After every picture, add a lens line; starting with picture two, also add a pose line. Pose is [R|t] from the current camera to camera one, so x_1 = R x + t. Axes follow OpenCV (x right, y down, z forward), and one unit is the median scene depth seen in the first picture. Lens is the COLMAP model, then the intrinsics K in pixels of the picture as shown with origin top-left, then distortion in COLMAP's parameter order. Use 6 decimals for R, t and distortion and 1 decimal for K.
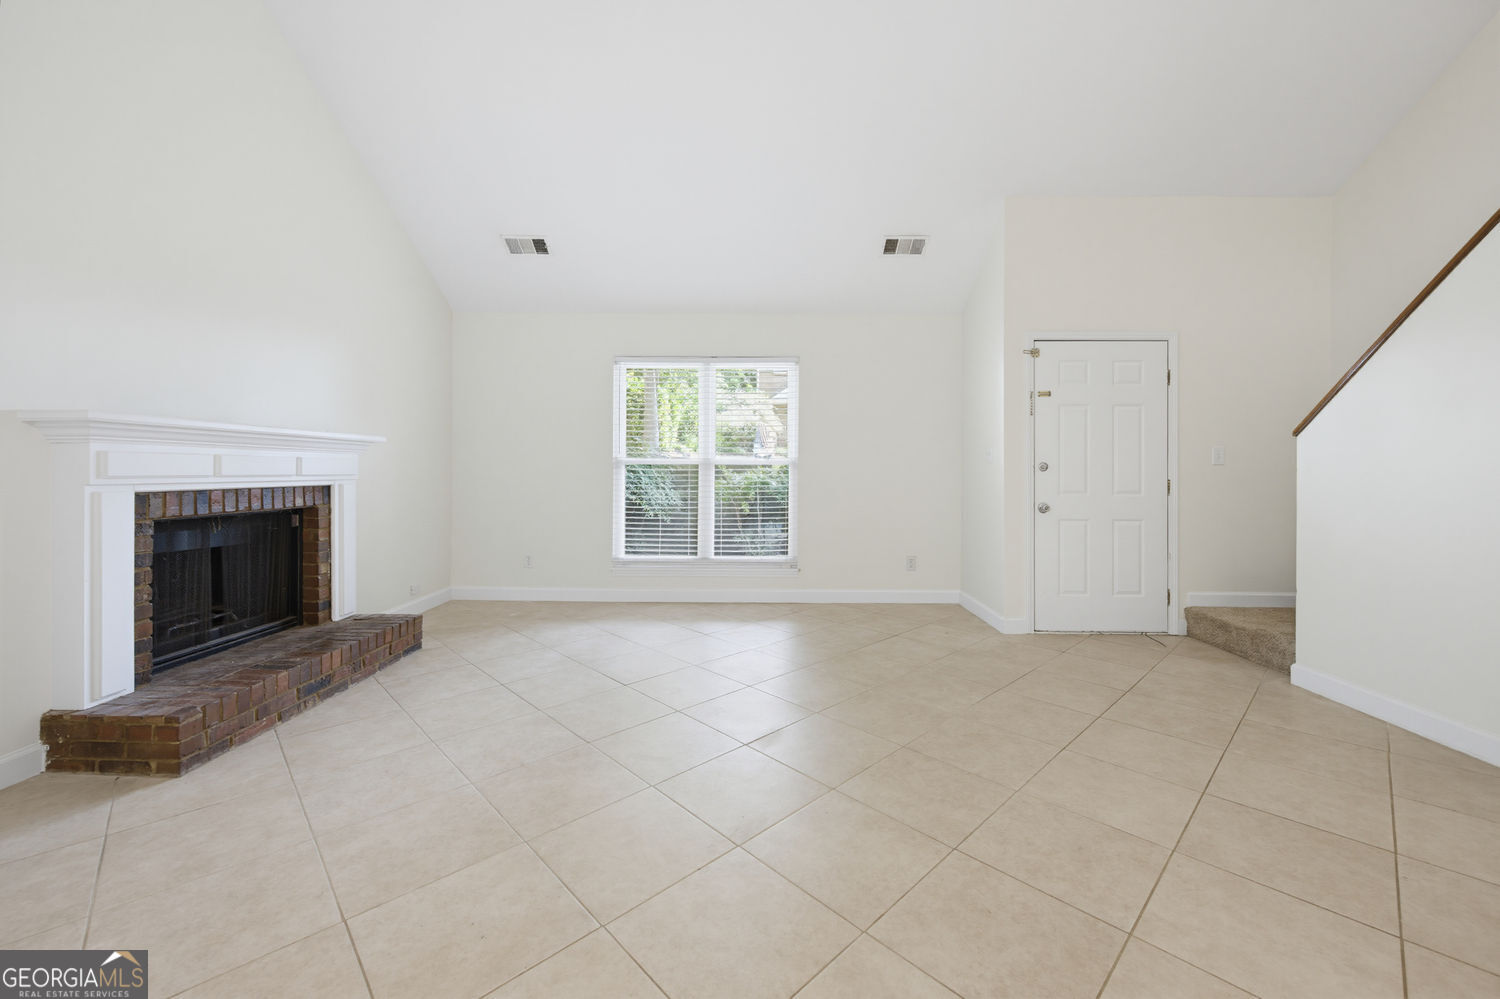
lens RADIAL K [[597.6, 0, 747.7], [0, 597.6, 475.8], [0, 0, 1]] dist [0.000355, 0.000670]
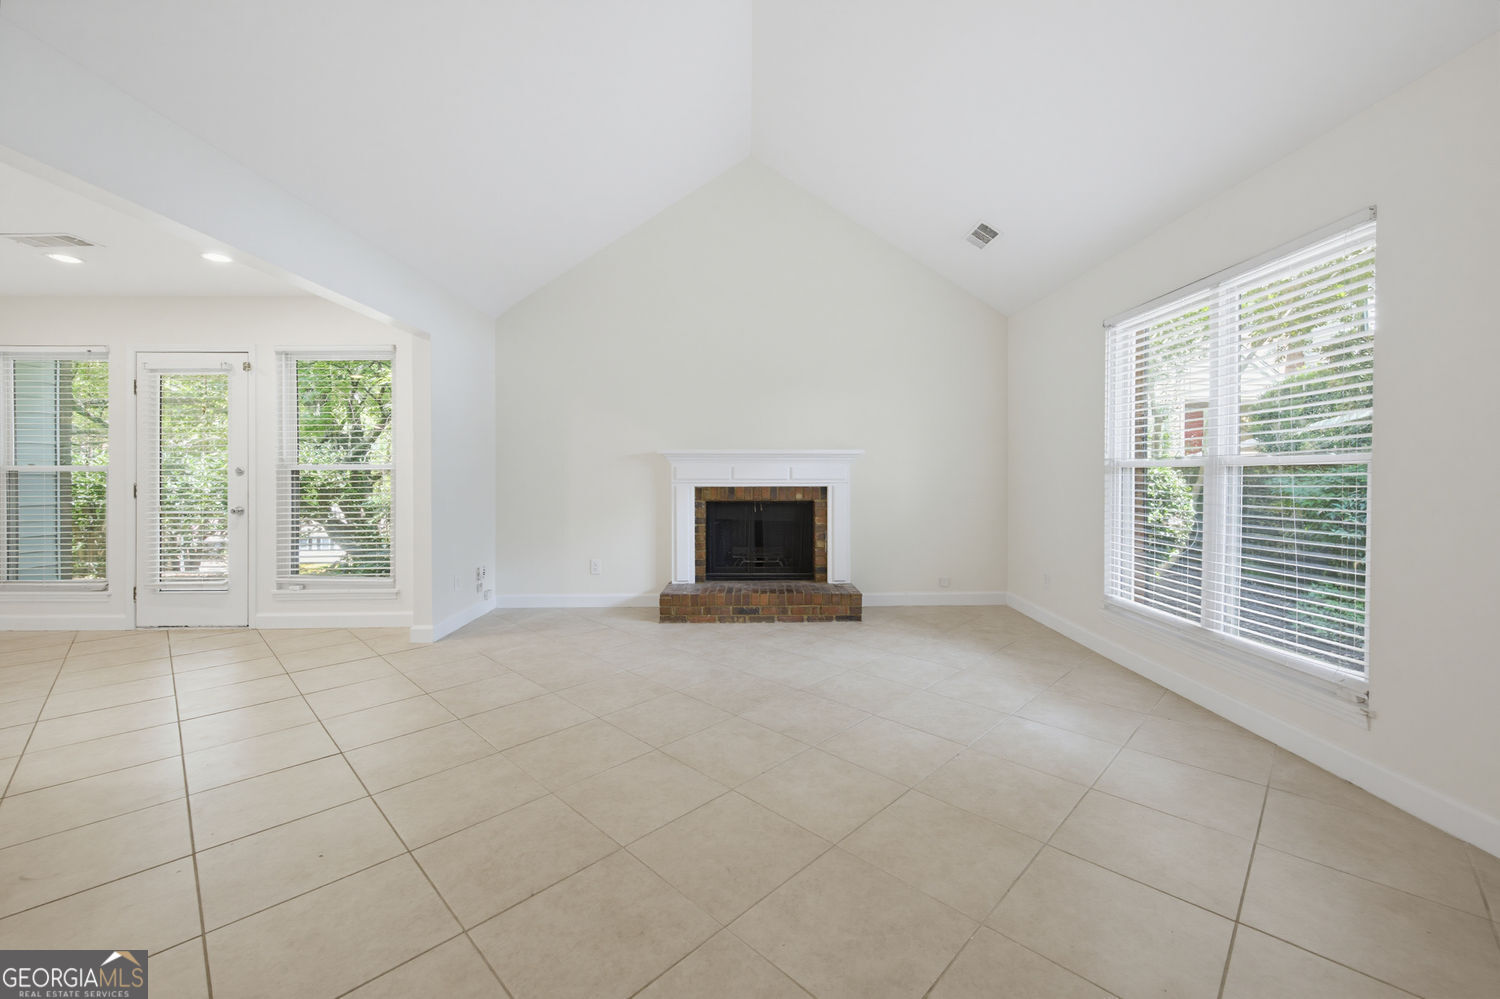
lens RADIAL K [[597.6, 0, 755.8], [0, 597.6, 476.1], [0, 0, 1]] dist [0.000355, 0.000670]
pose [[0.031121, 0.005857, -0.999498, 0.687111], [-0.007936, 0.999953, 0.005612, -0.015273], [0.999484, 0.007758, 0.031166, 0.758109]]
